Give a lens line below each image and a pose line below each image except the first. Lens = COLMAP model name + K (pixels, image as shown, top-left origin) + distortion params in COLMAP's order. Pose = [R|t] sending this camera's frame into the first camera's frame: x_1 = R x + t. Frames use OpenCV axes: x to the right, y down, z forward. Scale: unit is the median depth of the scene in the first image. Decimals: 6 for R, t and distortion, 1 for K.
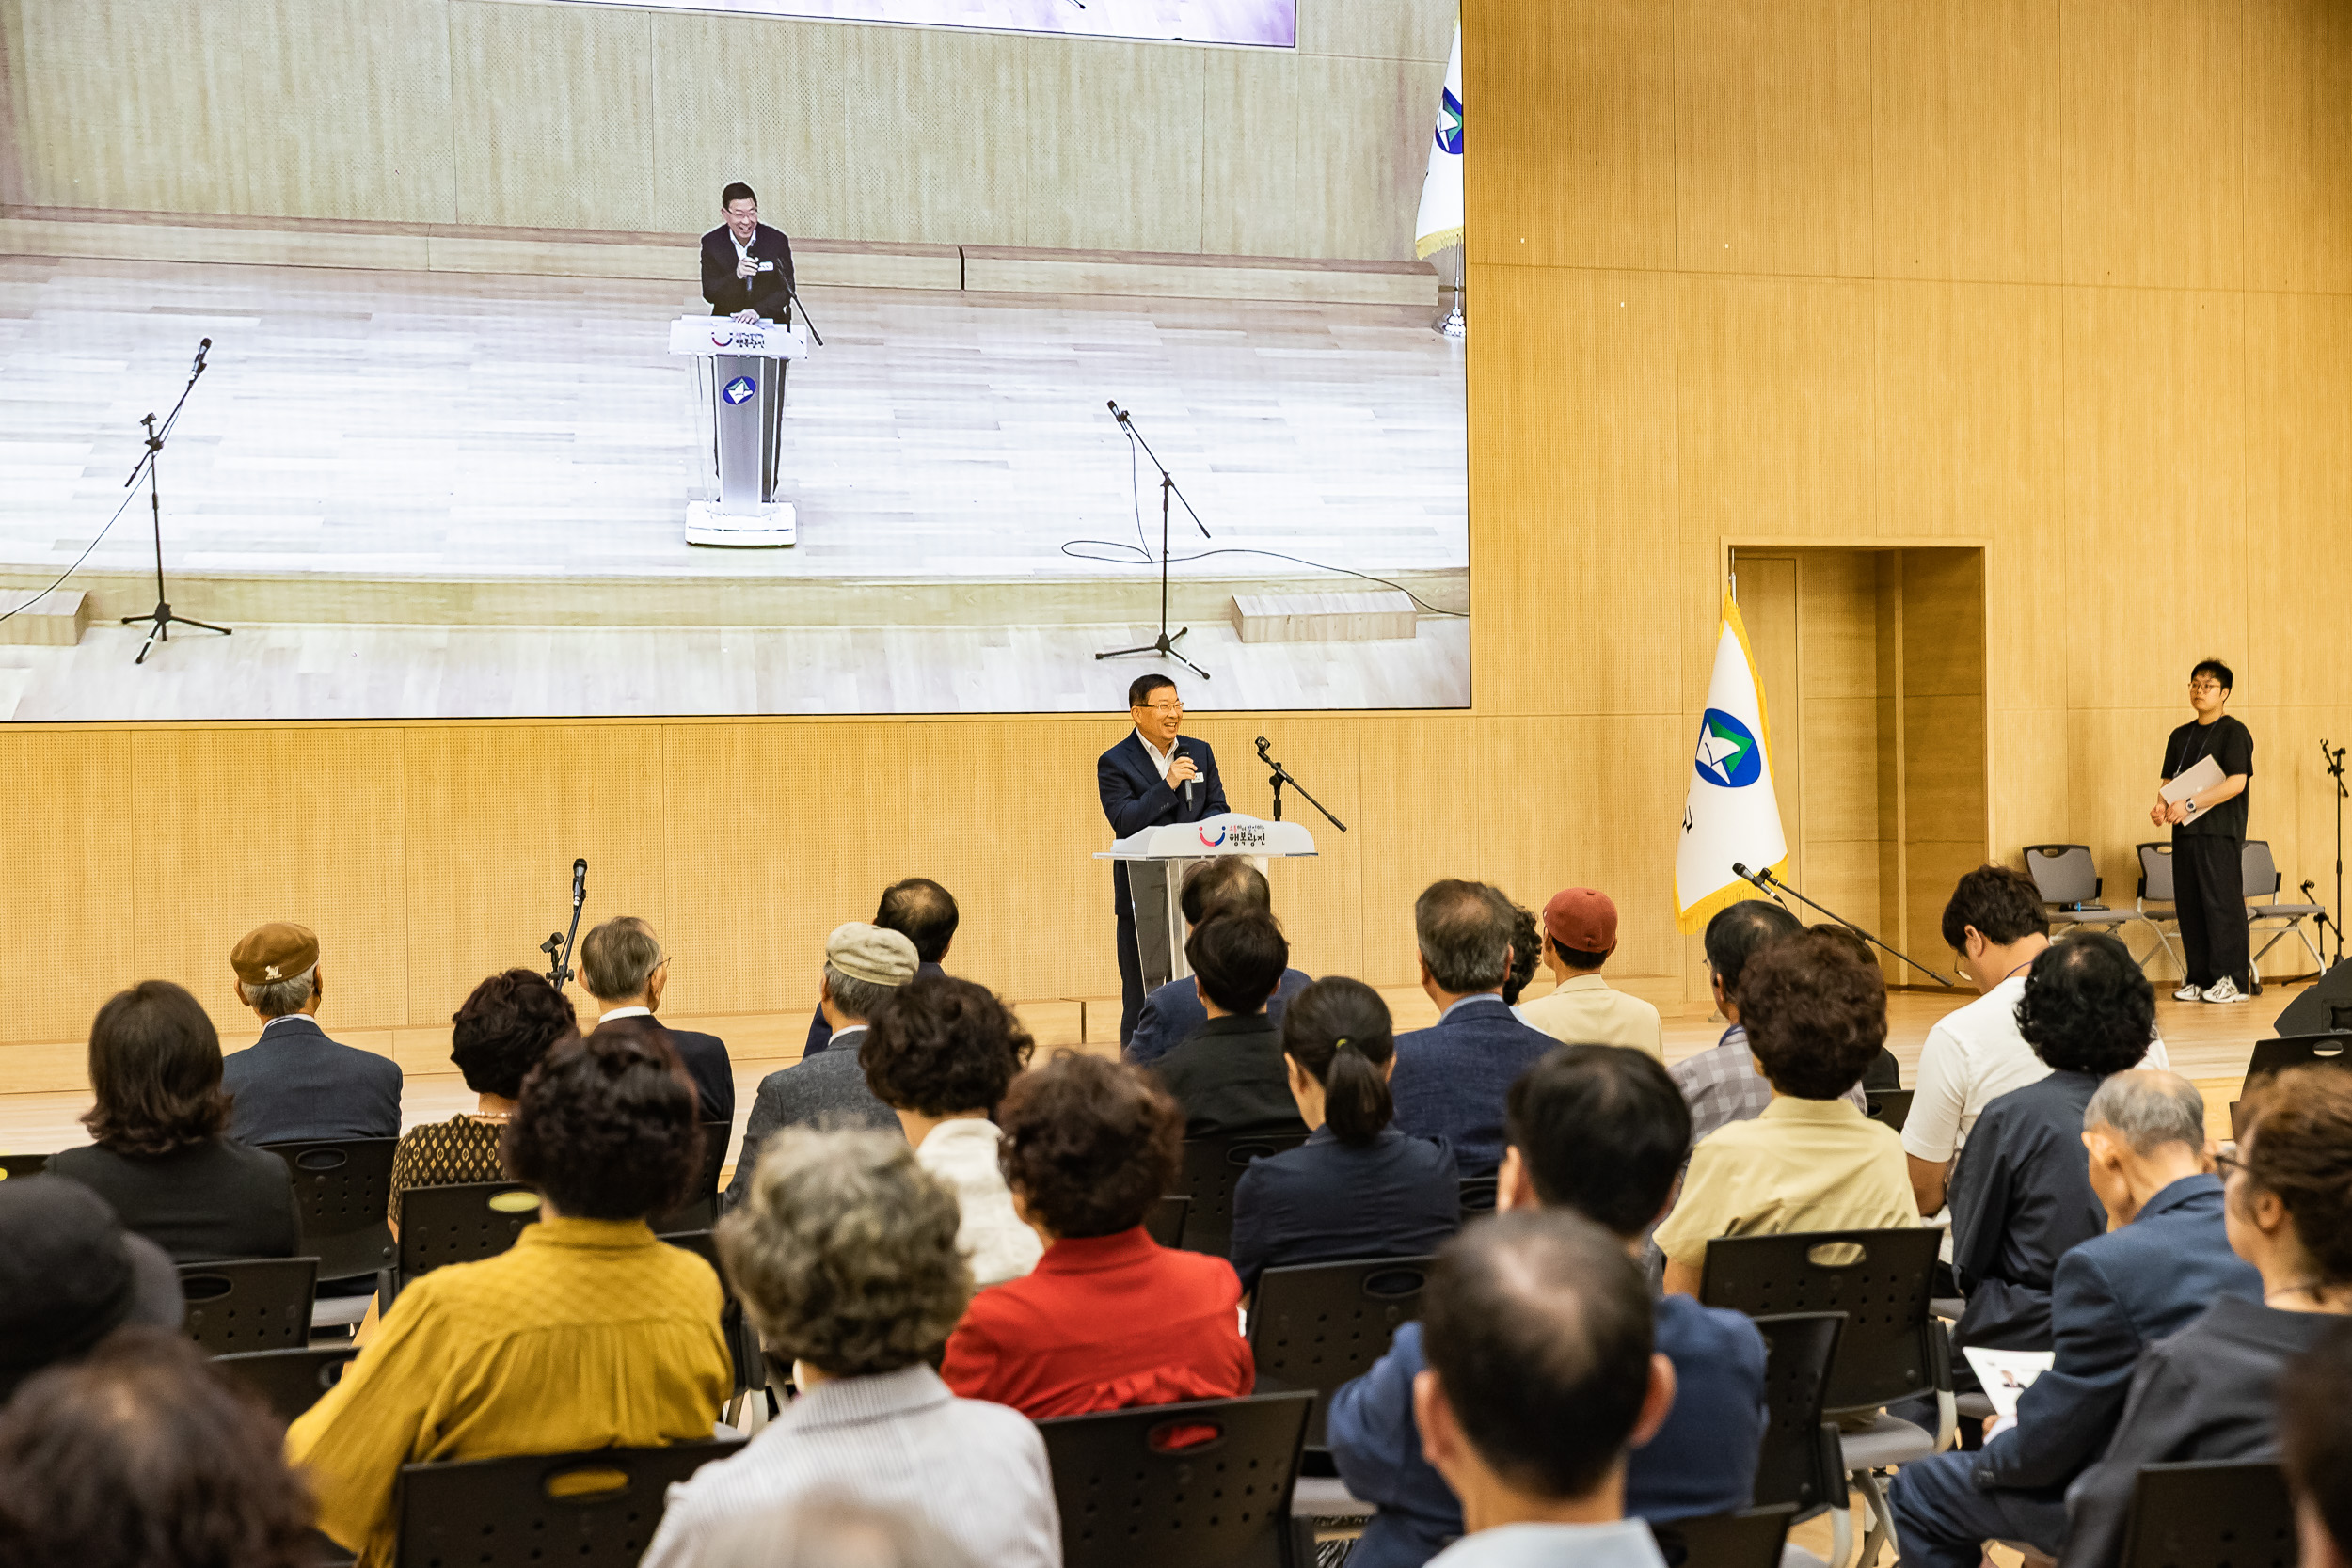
lens RADIAL K [[4448.0, 0, 1185.4], [0, 4448.0, 793.2], [0, 0, 1]] dist [0.088263, 0.000000]
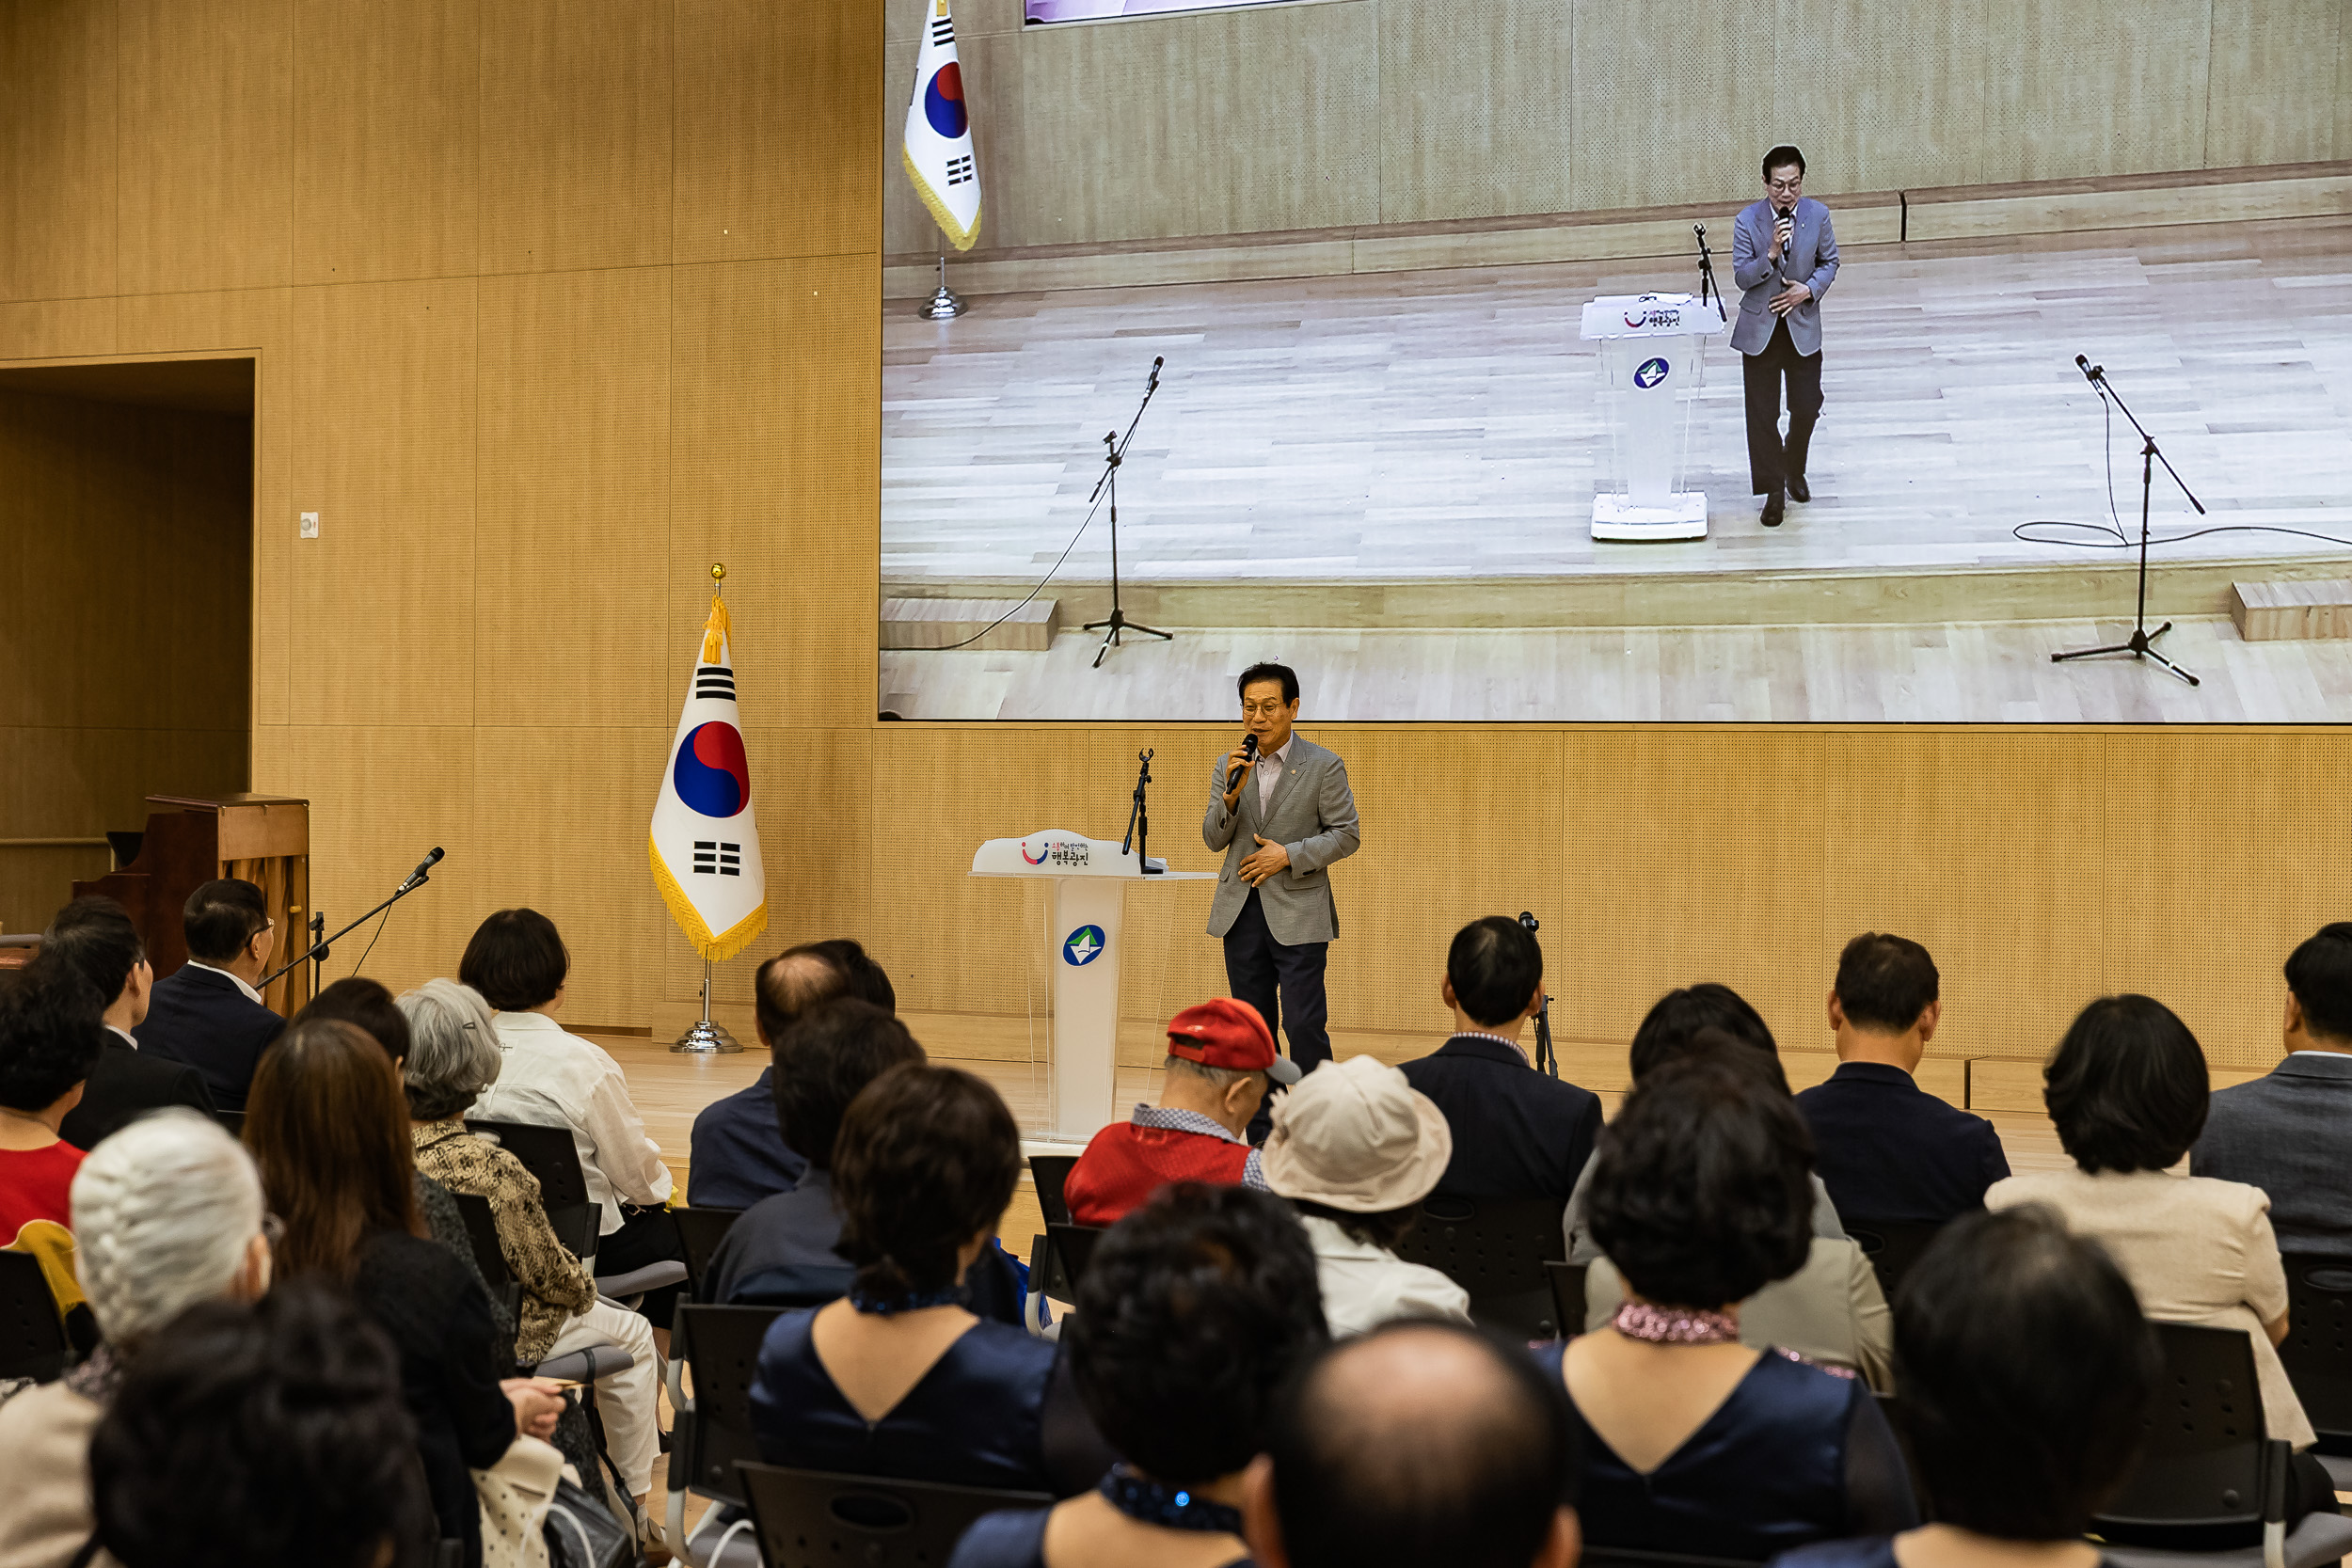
lens RADIAL K [[4448.0, 0, 1180.1], [0, 4448.0, 807.9], [0, 0, 1]] dist [0.088263, 0.000000]
pose [[0.551871, 0.026473, -0.833509, 0.623489], [-0.024830, 0.999574, 0.015307, -0.011451], [0.833560, 0.012249, 0.552293, 0.405507]]
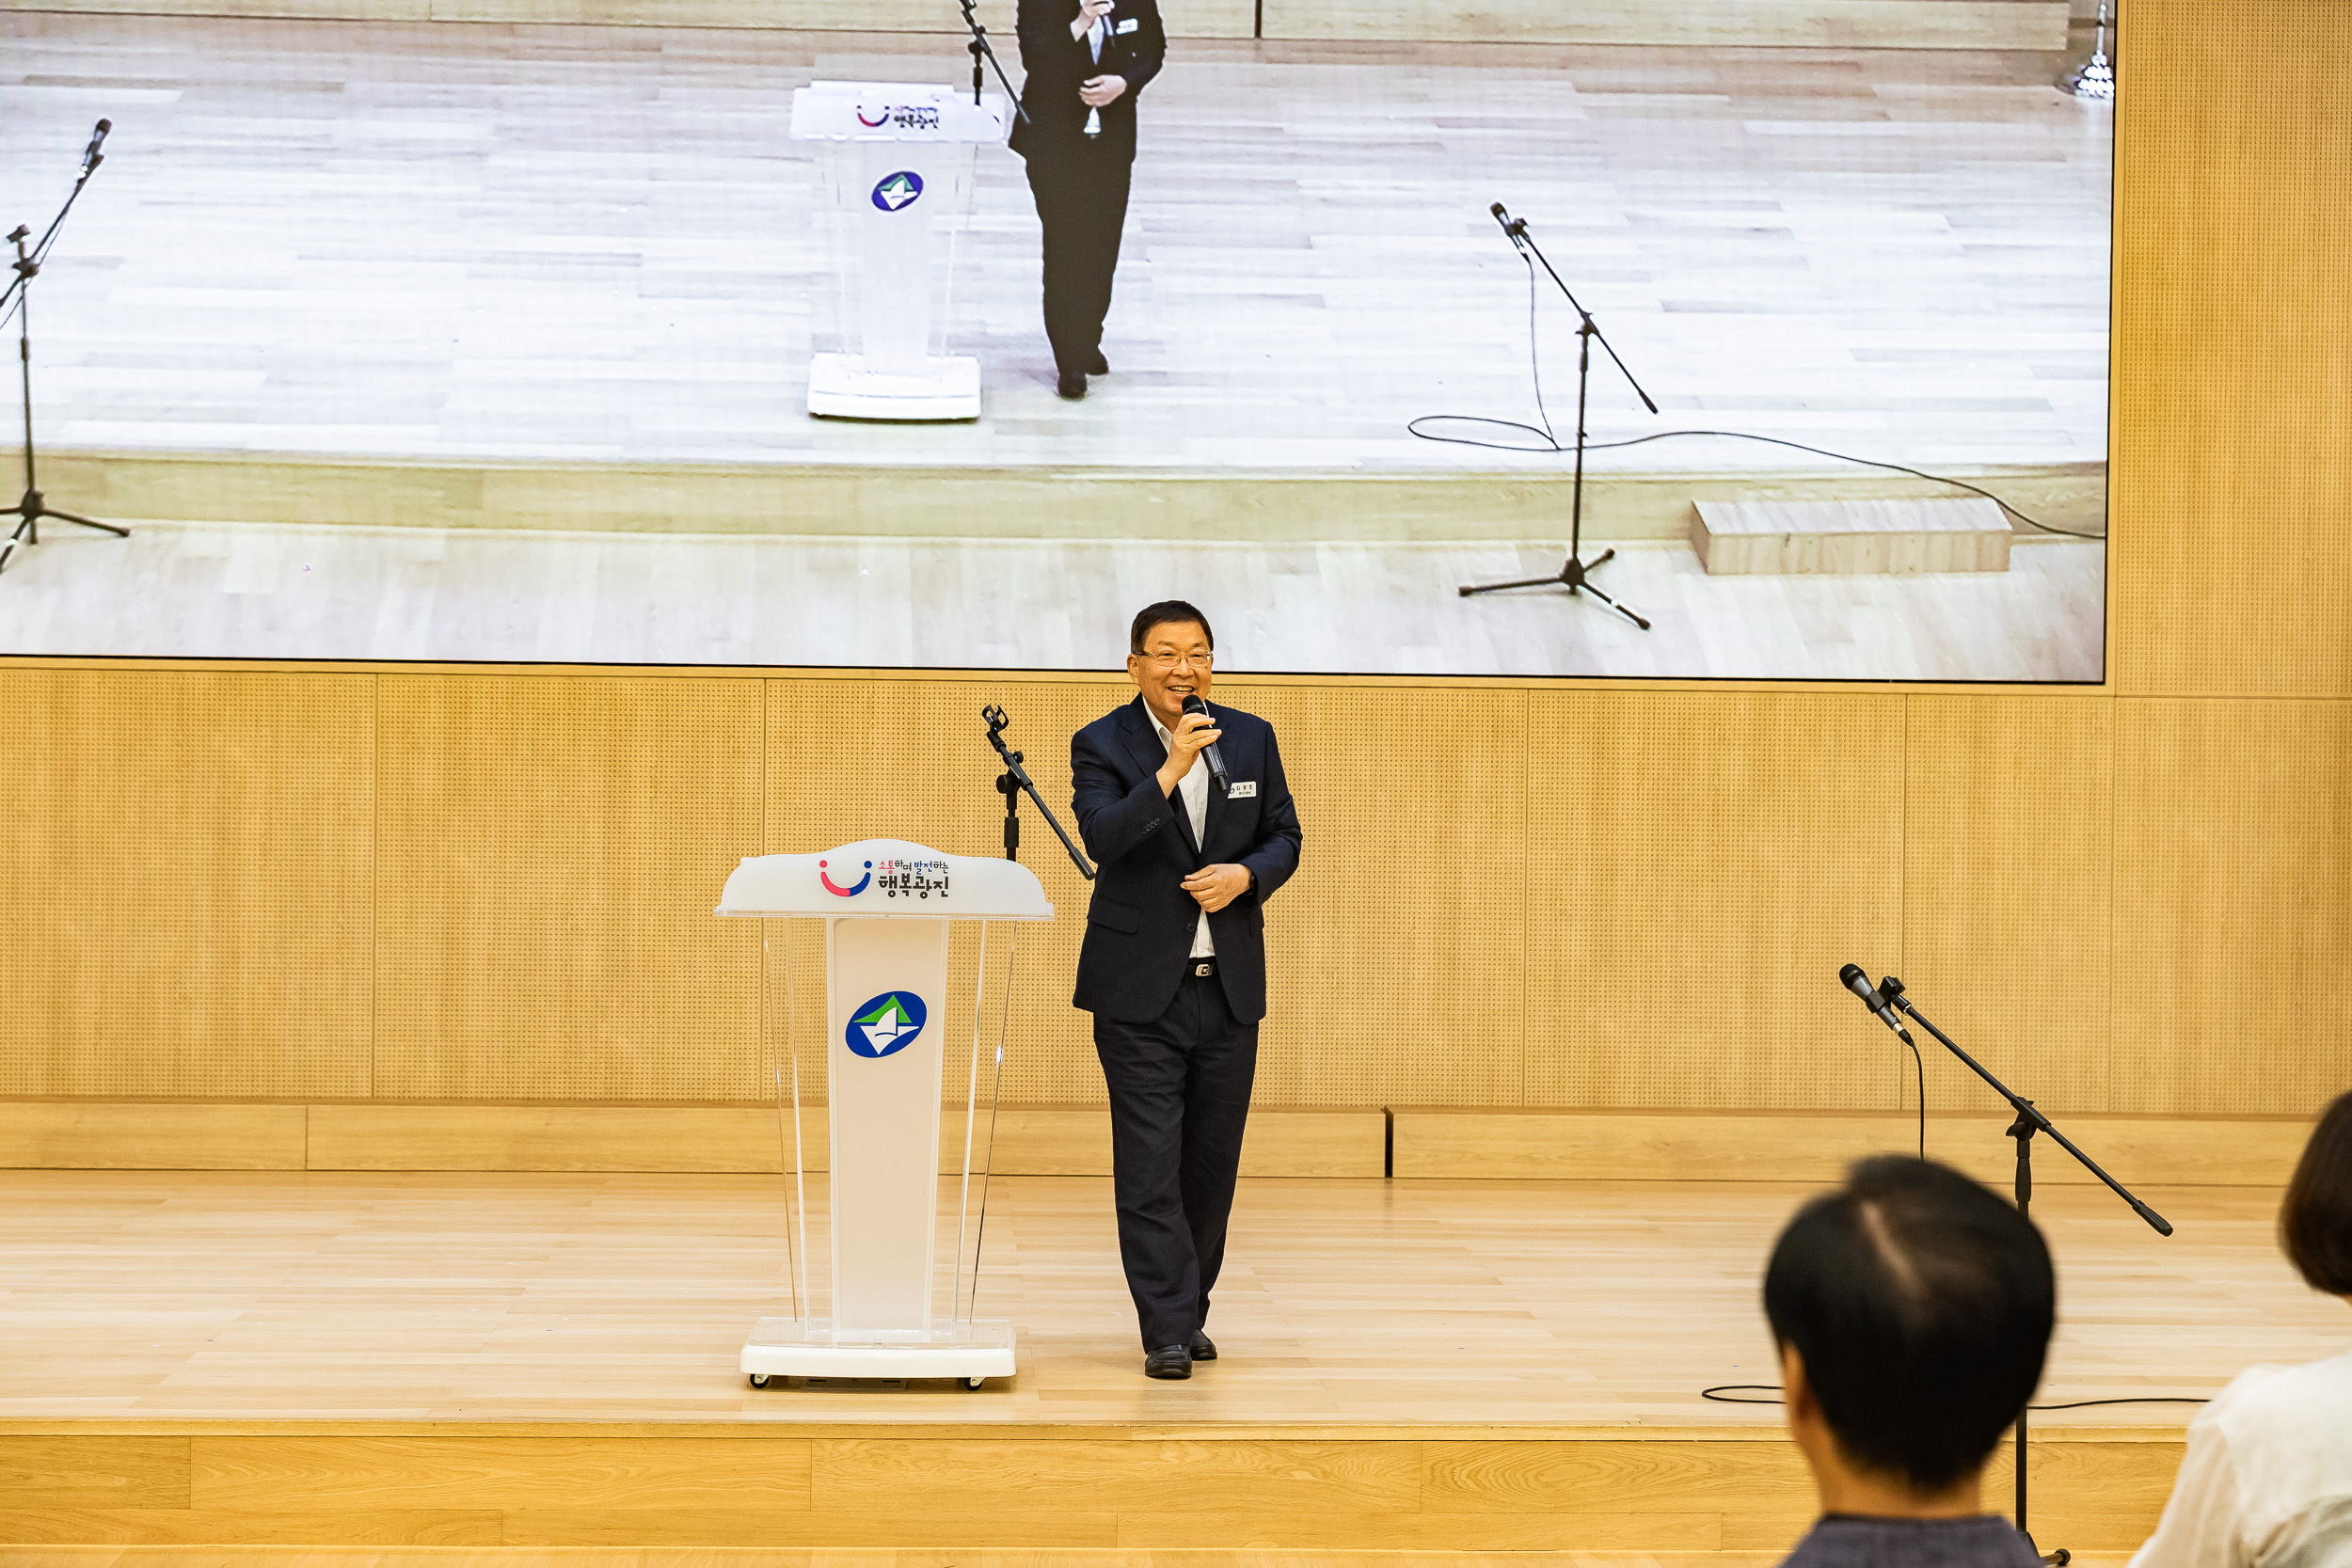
lens RADIAL K [[4448.0, 0, 1174.1], [0, 4448.0, 809.4], [0, 0, 1]] dist [0.088263, 0.000000]
pose [[0.918440, 0.032165, -0.394250, 0.210819], [-0.029287, 0.999482, 0.013317, -0.006156], [0.394474, -0.000685, 0.918907, 0.390019]]
